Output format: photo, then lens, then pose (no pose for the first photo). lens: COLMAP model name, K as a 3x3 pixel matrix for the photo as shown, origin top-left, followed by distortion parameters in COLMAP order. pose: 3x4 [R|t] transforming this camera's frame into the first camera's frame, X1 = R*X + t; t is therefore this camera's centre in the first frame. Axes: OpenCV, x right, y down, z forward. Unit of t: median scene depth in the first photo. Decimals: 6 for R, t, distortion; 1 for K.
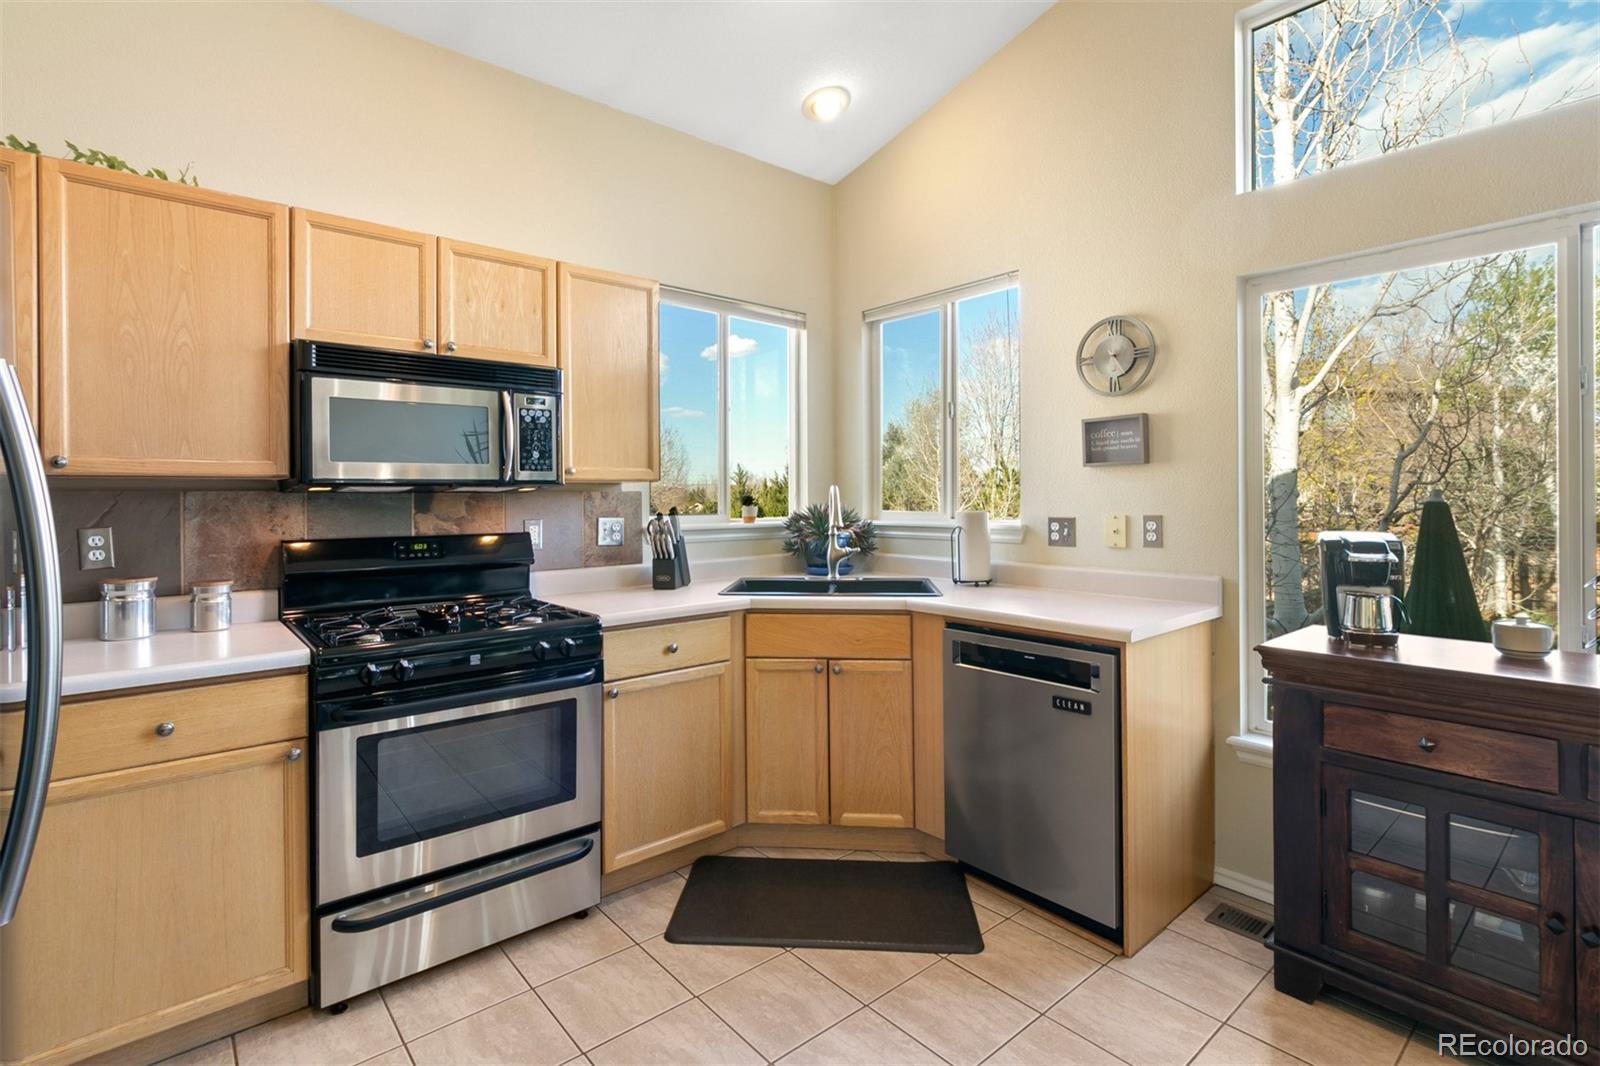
lens RADIAL K [[763.9, 0, 789.6], [0, 763.9, 499.8], [0, 0, 1]] dist [0.000020, -0.000383]
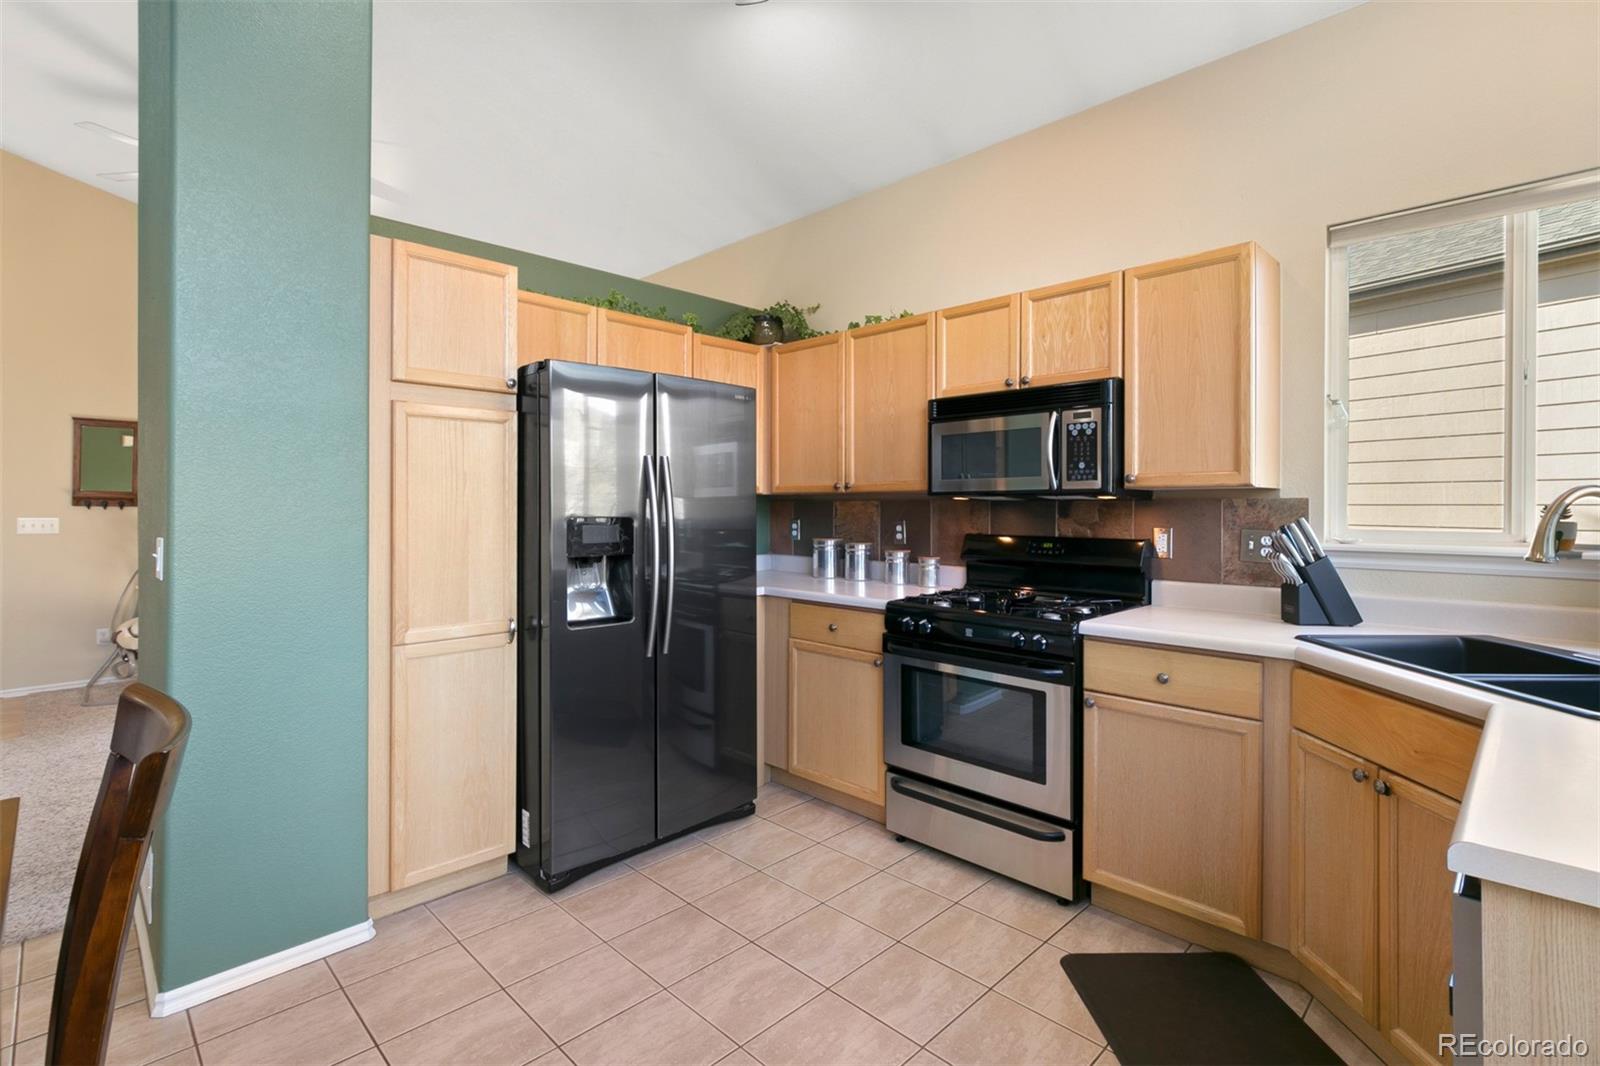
lens RADIAL K [[752.2, 0, 794.4], [0, 752.2, 507.1], [0, 0, 1]] dist [-0.002099, -0.000445]
pose [[0.077443, 0.006709, -0.996974, 0.690454], [-0.006819, 0.999958, 0.006199, -0.004041], [0.996973, 0.006318, 0.077485, 0.520737]]
